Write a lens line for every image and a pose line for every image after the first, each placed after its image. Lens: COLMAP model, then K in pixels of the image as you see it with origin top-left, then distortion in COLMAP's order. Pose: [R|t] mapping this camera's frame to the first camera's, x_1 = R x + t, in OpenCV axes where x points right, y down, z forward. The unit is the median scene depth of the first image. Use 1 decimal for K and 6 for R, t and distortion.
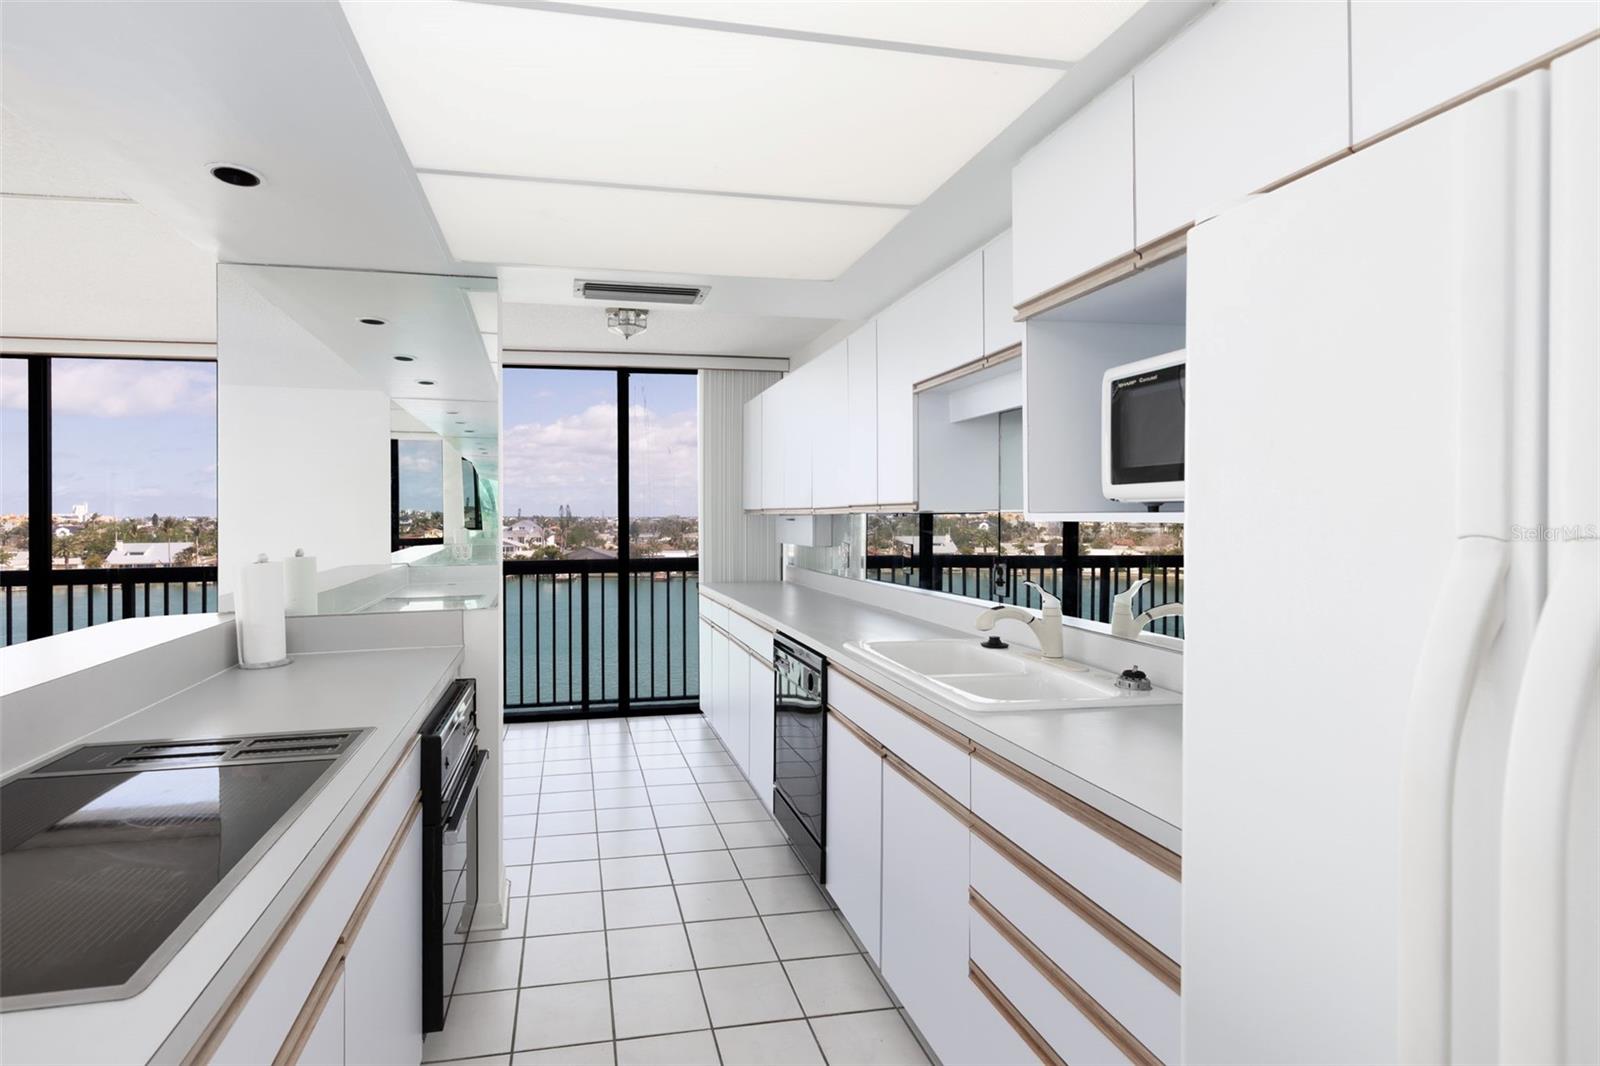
lens RADIAL K [[723.7, 0, 797.5], [0, 723.7, 508.4], [0, 0, 1]] dist [0.001559, 0.000072]
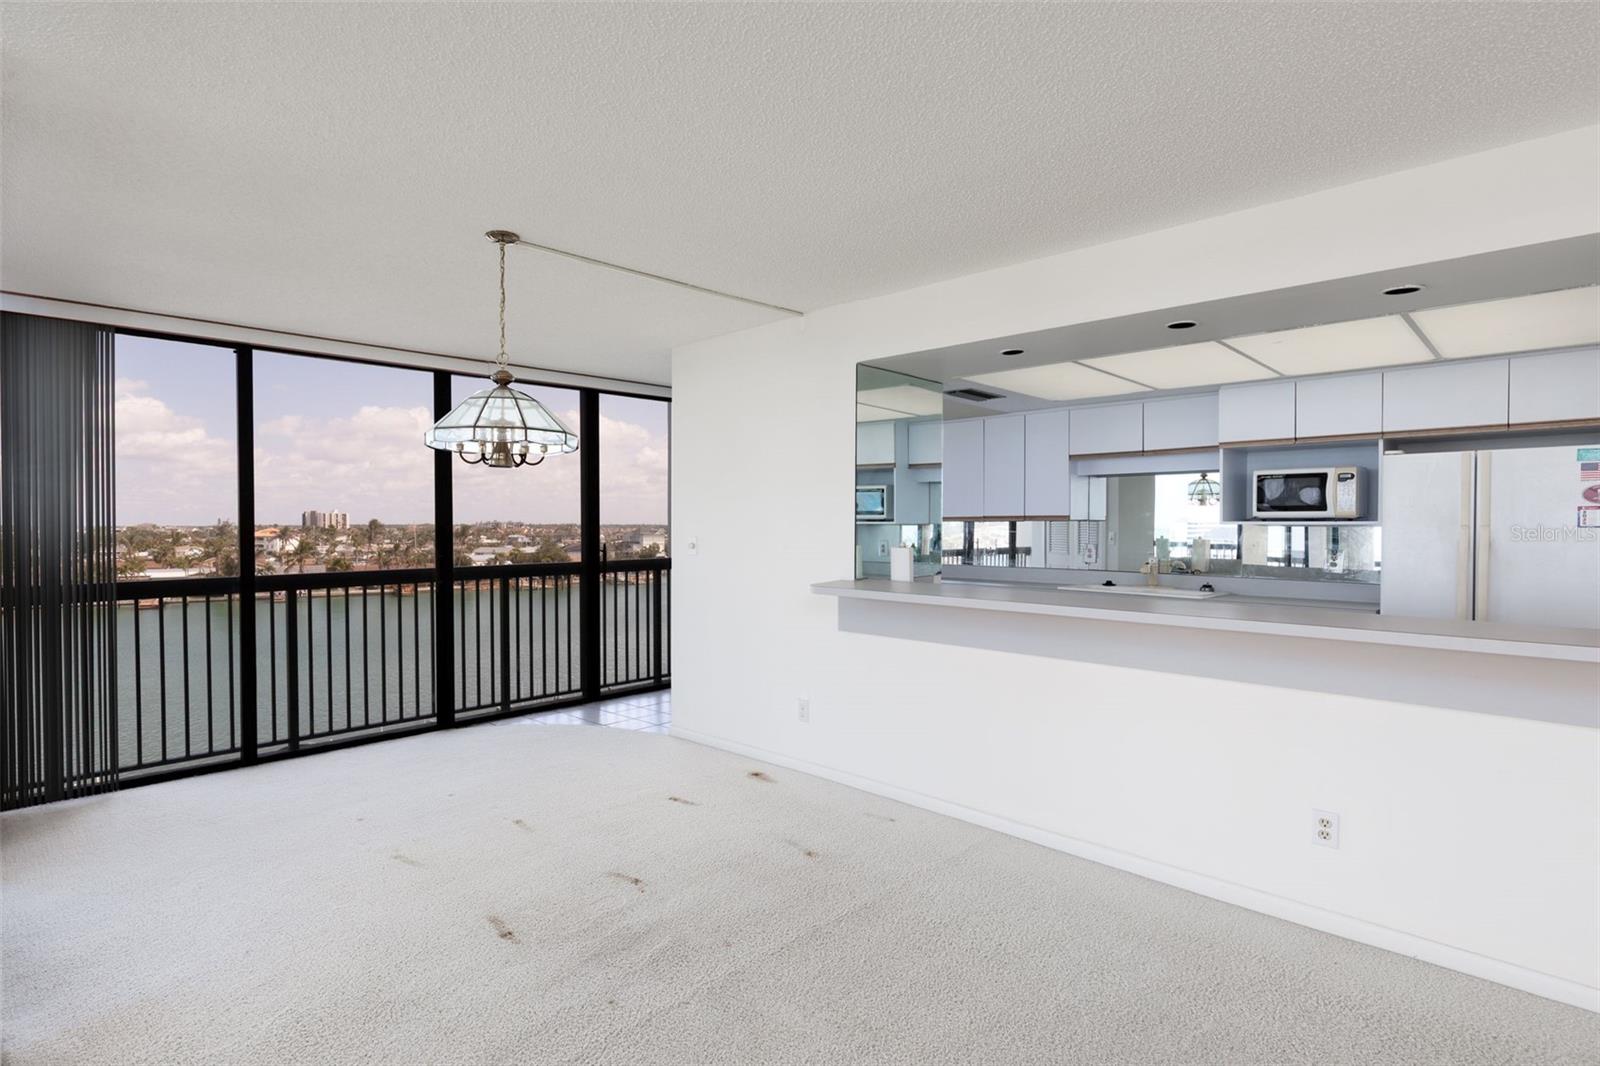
lens RADIAL K [[714.4, 0, 800.0], [0, 714.4, 533.0], [0, 0, 1]] dist [0.017354, -0.000676]
pose [[0.847892, -0.002055, 0.530165, -0.926455], [-0.008830, 0.999799, 0.017998, 0.006403], [-0.530096, -0.019942, 0.847703, -0.161654]]
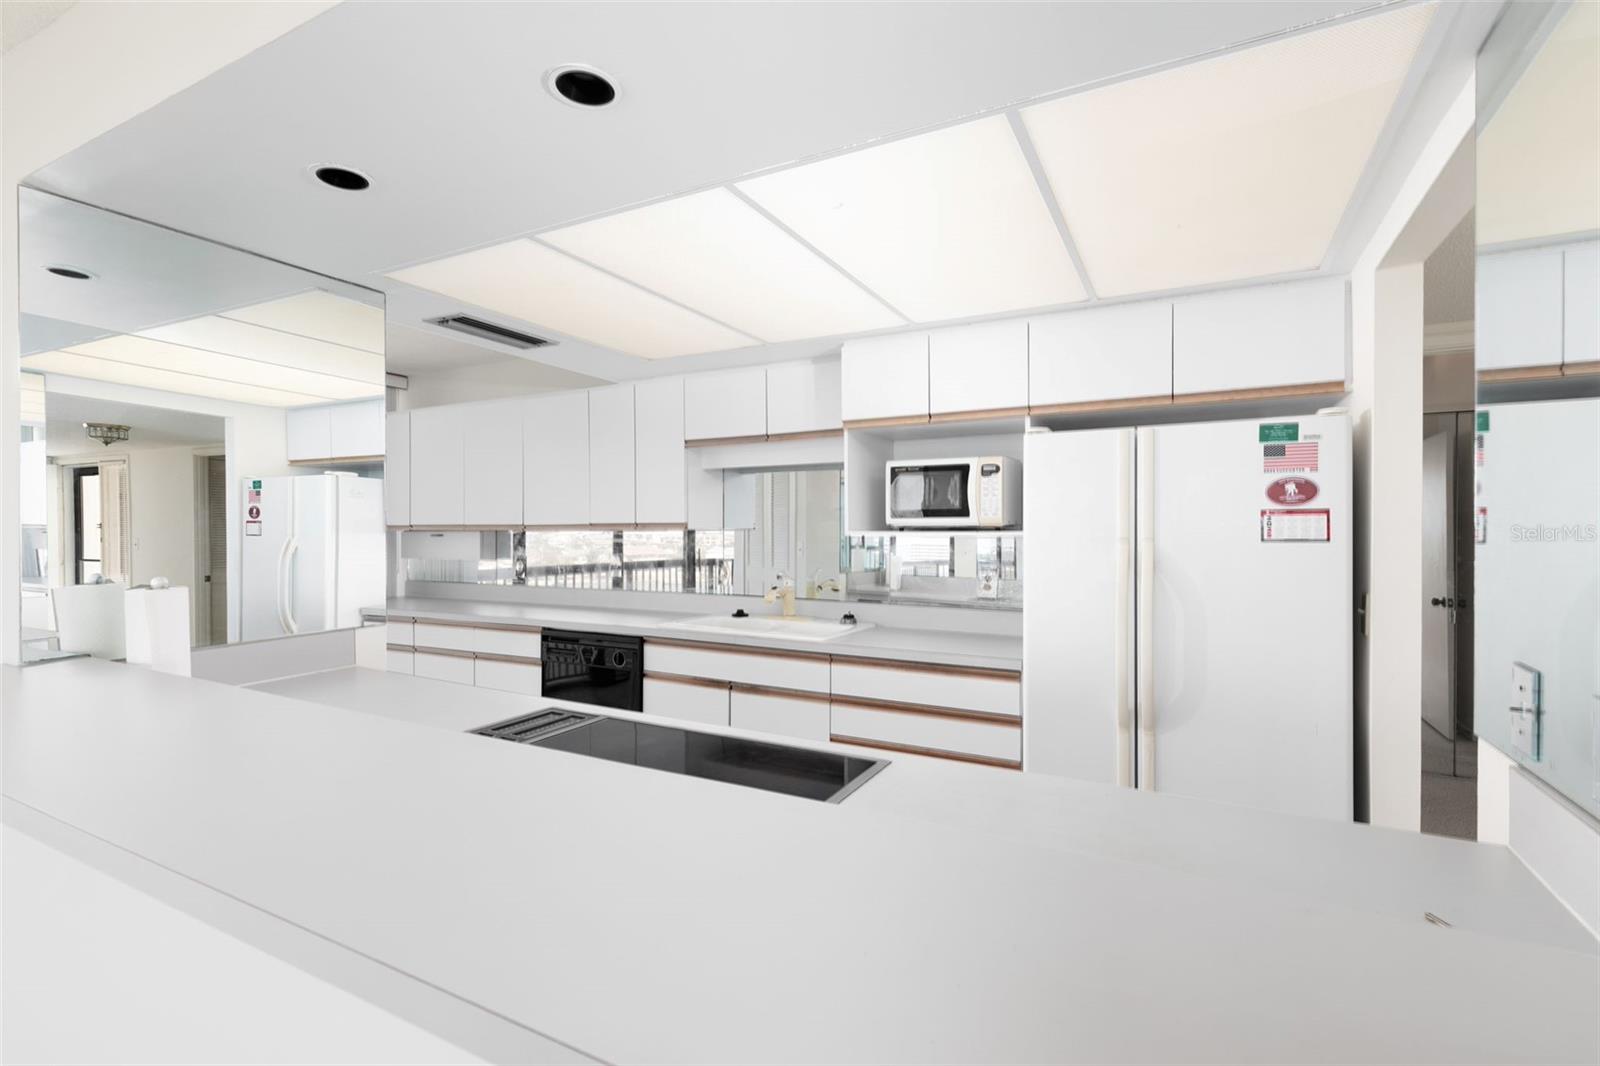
lens RADIAL K [[645.2, 0, 800.0], [0, 645.2, 533.0], [0, 0, 1]] dist [0.017704, -0.000050]
pose [[0.678136, -0.000313, 0.734937, -0.388691], [-0.008135, 0.999935, 0.007932, -0.000089], [-0.734892, -0.011358, 0.678089, -0.020392]]
